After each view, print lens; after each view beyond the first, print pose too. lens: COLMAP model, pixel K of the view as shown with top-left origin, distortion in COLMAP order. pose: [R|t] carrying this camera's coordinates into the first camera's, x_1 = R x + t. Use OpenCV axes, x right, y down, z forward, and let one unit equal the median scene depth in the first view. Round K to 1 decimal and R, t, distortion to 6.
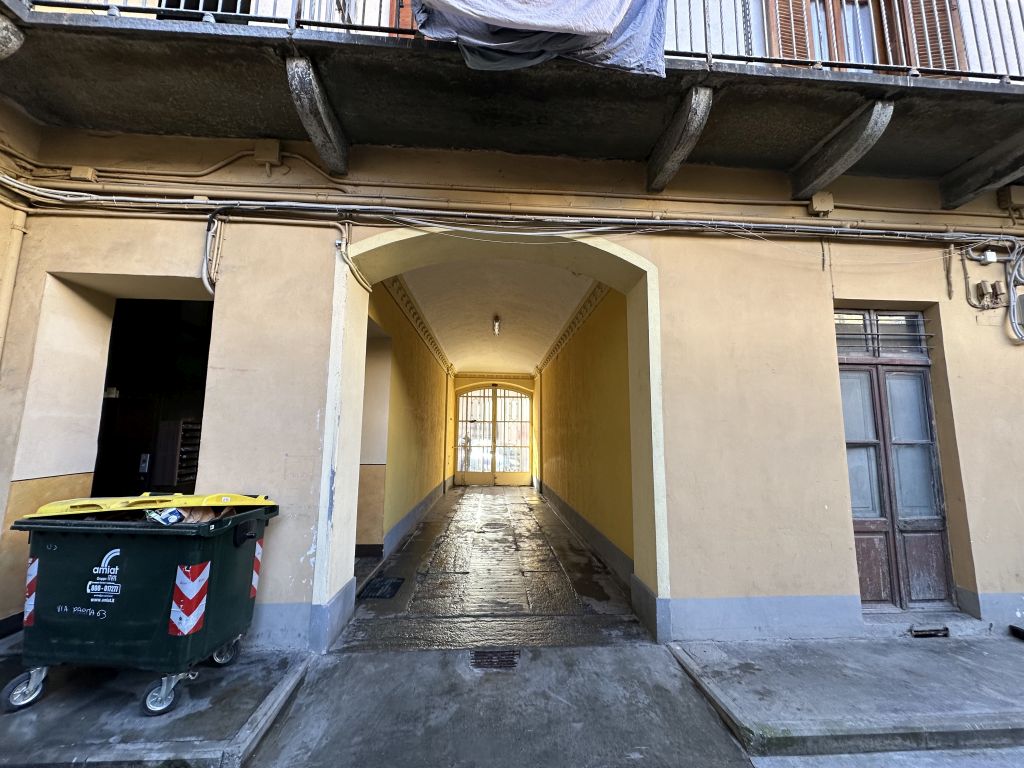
lens RADIAL K [[407.3, 0, 514.2], [0, 407.3, 382.6], [0, 0, 1]] dist [-0.001539, -0.000317]
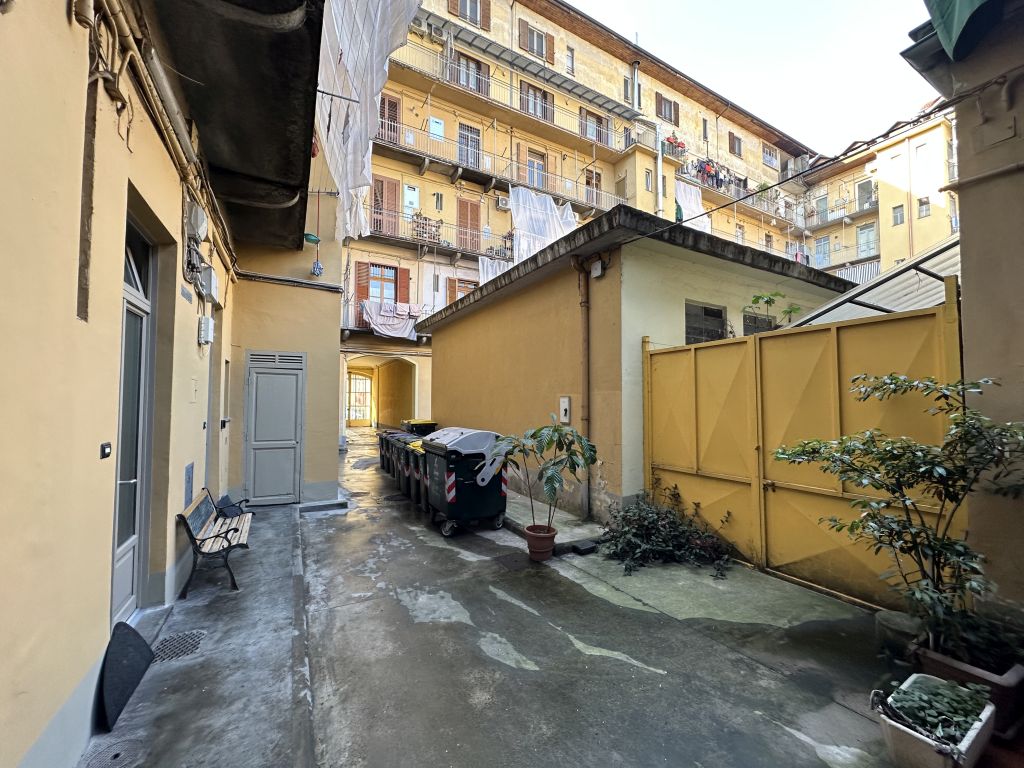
lens RADIAL K [[407.3, 0, 514.9], [0, 407.3, 385.6], [0, 0, 1]] dist [-0.001539, -0.000317]
pose [[0.903417, 0.007635, 0.428695, -0.179624], [-0.049448, 0.995025, 0.086485, -0.142433], [-0.425902, -0.099330, 0.899300, -1.046779]]
